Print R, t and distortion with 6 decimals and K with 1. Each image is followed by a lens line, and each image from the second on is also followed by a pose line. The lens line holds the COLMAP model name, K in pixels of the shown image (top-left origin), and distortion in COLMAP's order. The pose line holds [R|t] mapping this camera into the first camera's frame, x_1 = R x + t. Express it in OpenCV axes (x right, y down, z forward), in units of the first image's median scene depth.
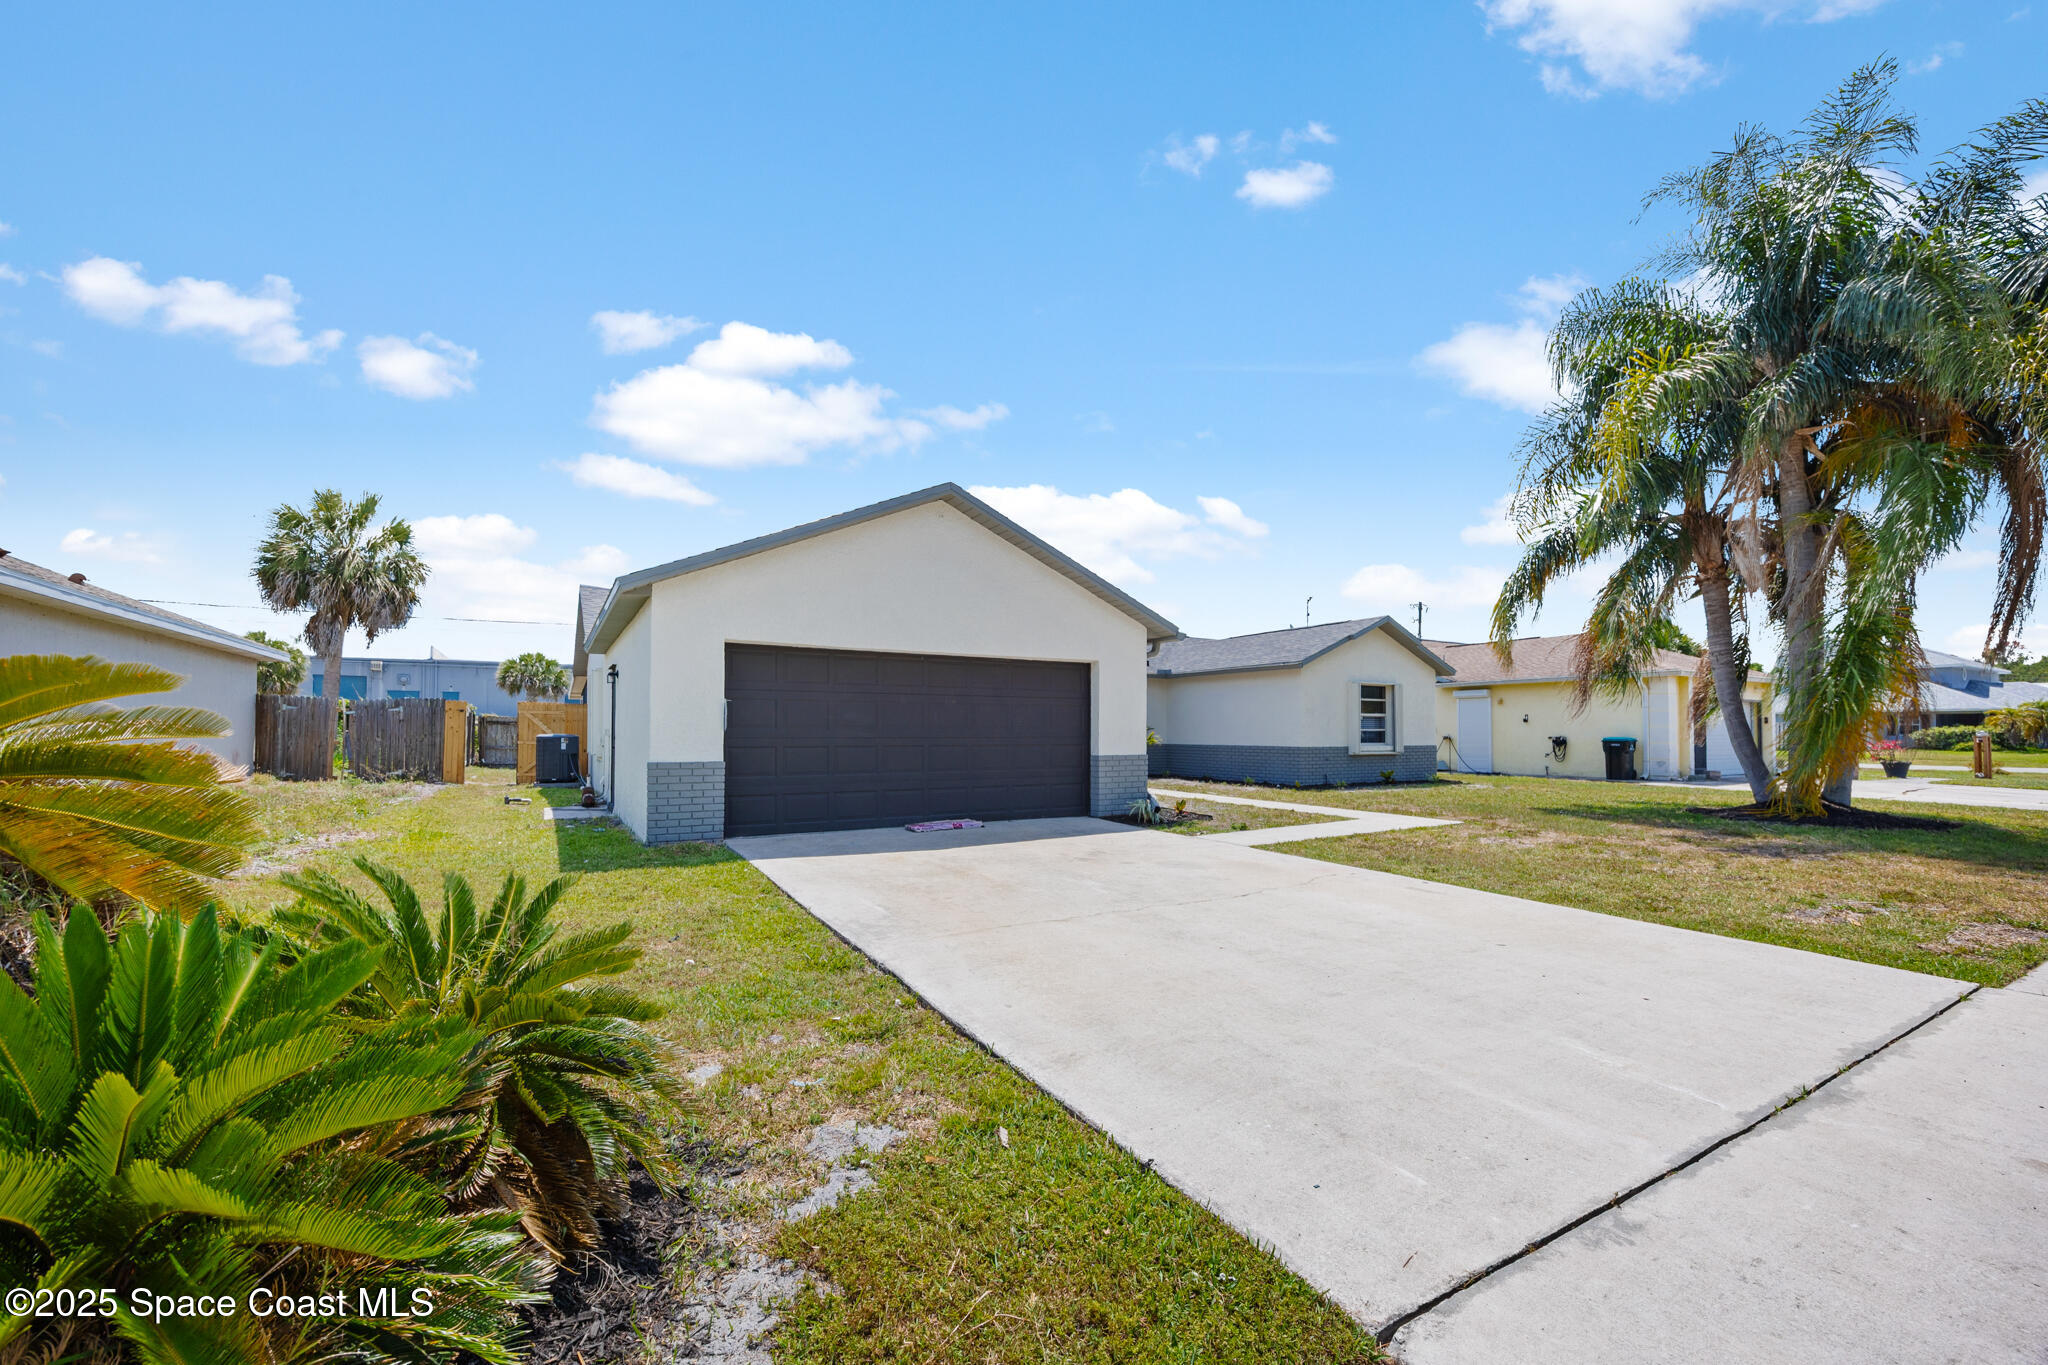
lens RADIAL K [[801.5, 0, 1022.8], [0, 801.5, 718.3], [0, 0, 1]] dist [-0.000579, -0.000020]
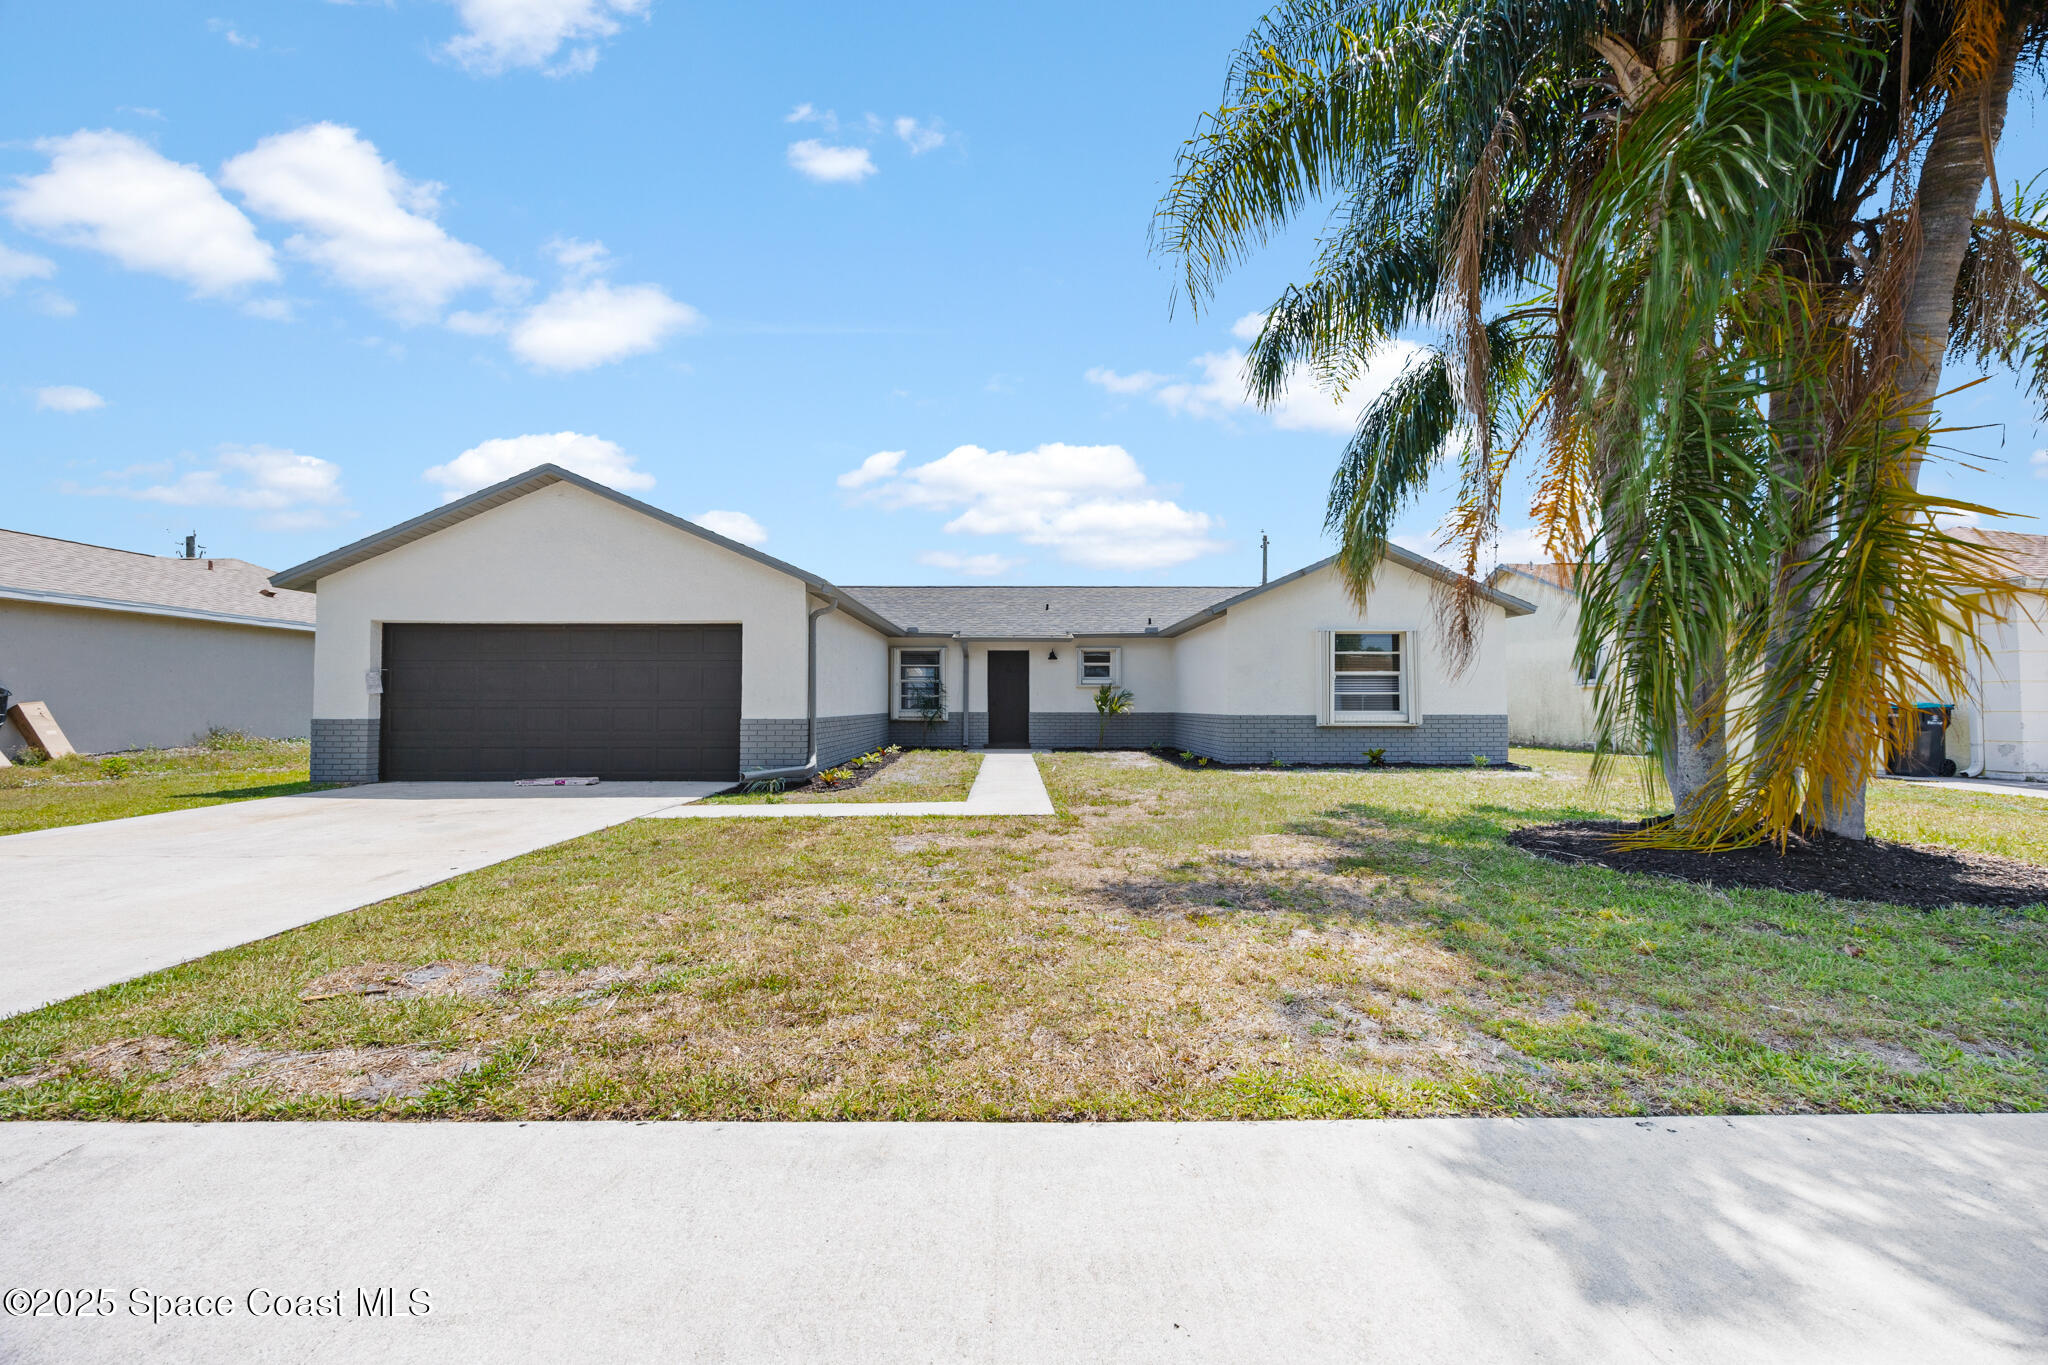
lens RADIAL K [[780.1, 0, 1025.7], [0, 780.1, 667.4], [0, 0, 1]] dist [-0.001191, -0.000074]
pose [[0.873666, -0.026731, -0.485792, 0.536244], [0.010708, 0.999304, -0.035730, 0.013726], [0.486409, 0.026015, 0.873344, 0.221457]]
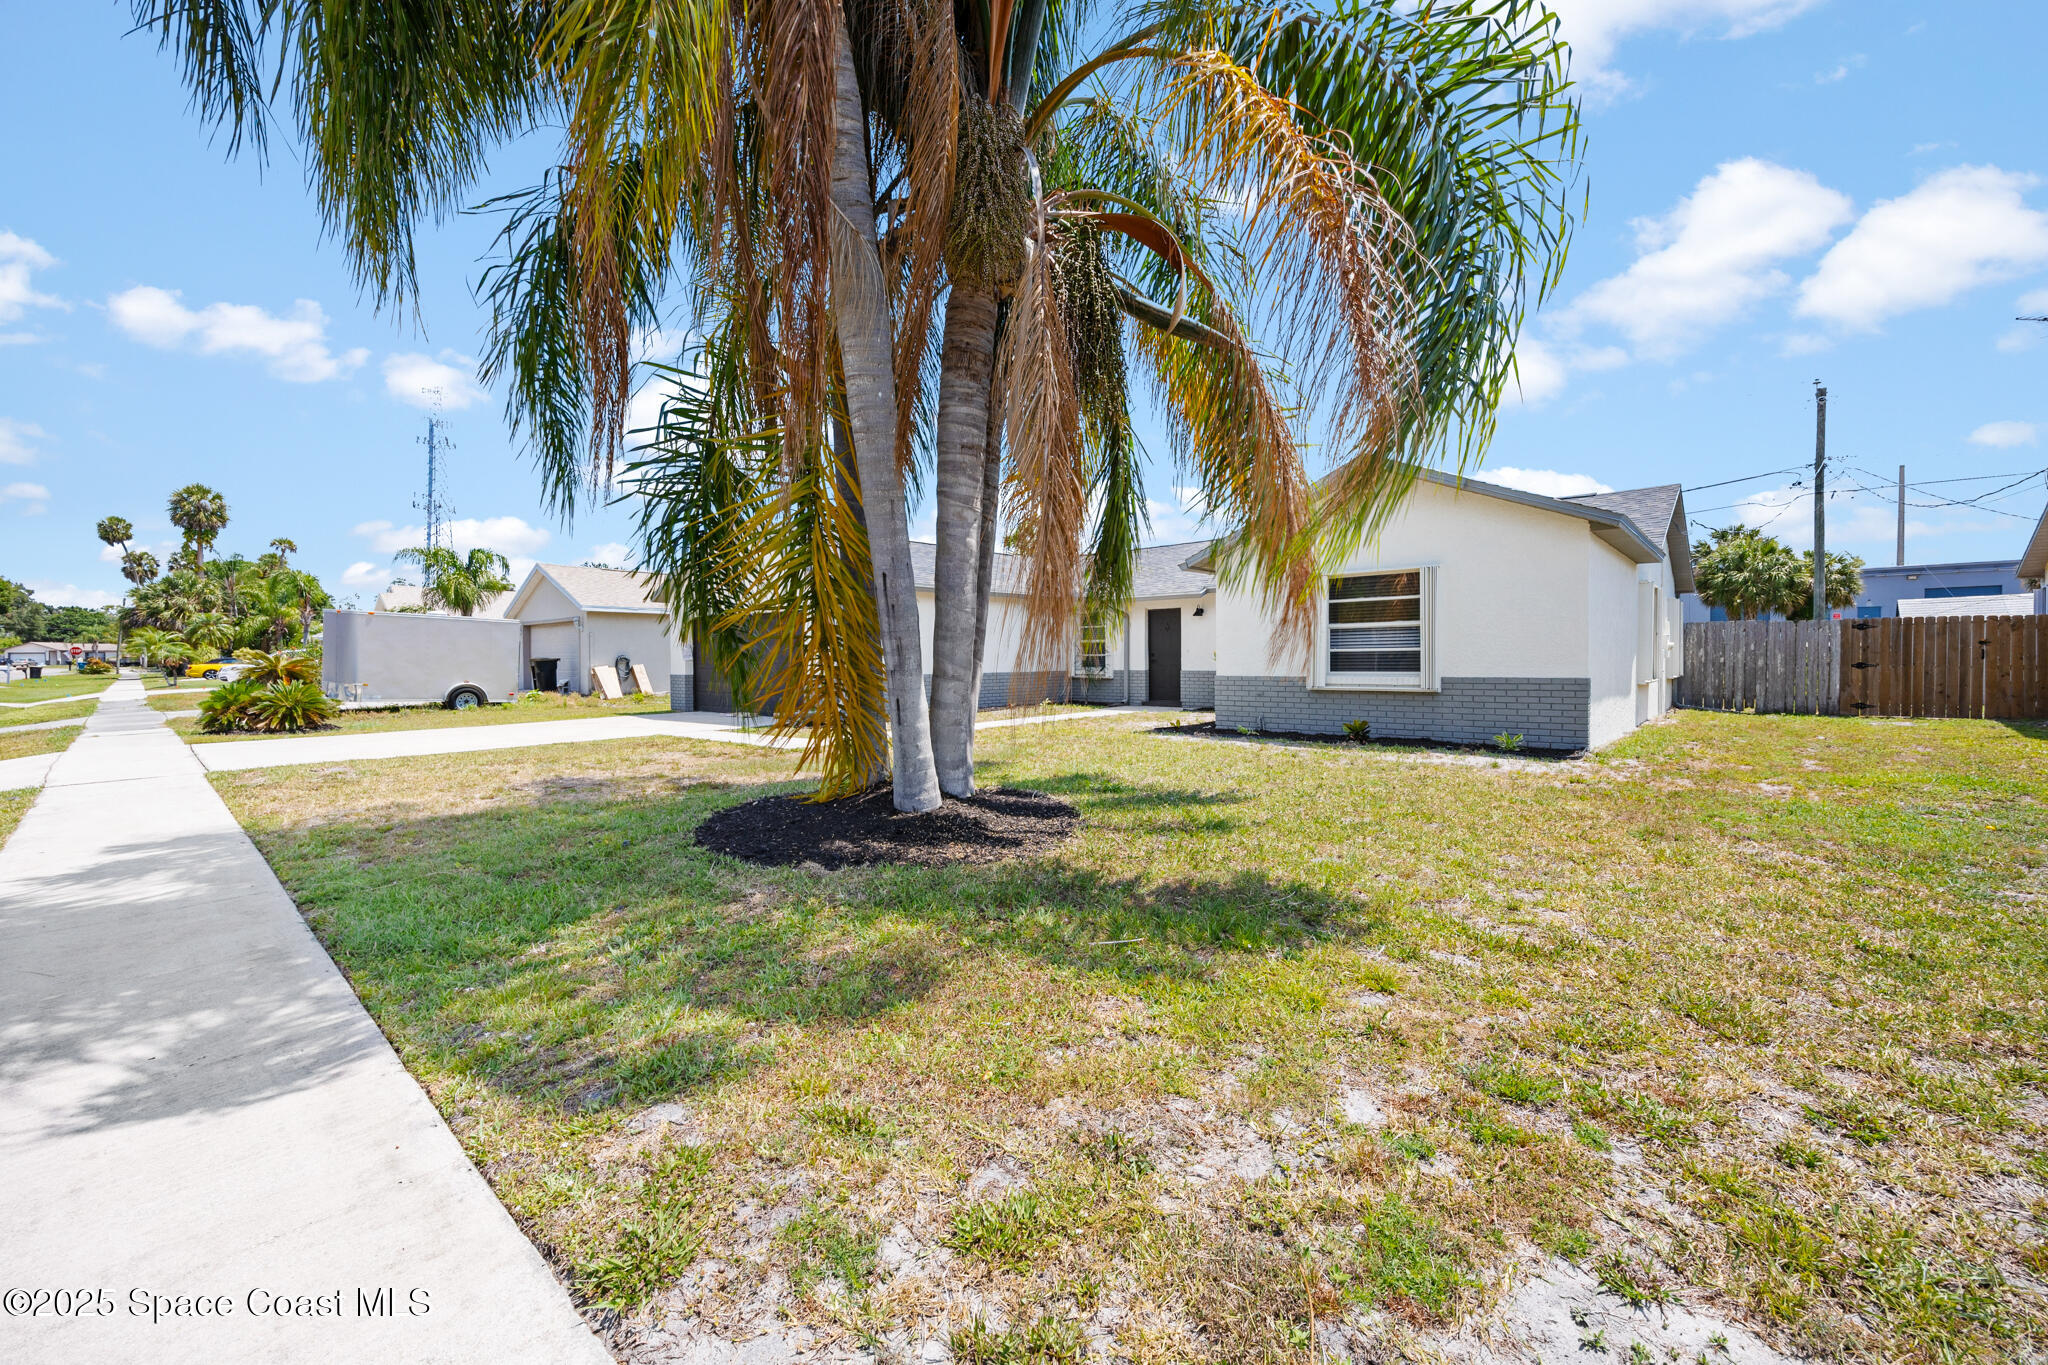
lens RADIAL K [[780.1, 0, 1025.7], [0, 780.1, 667.4], [0, 0, 1]] dist [-0.001191, -0.000074]
pose [[0.310520, 0.004891, -0.950554, 0.947042], [0.025504, 0.999584, 0.013475, 0.013871], [0.950225, -0.028427, 0.310266, 0.600458]]
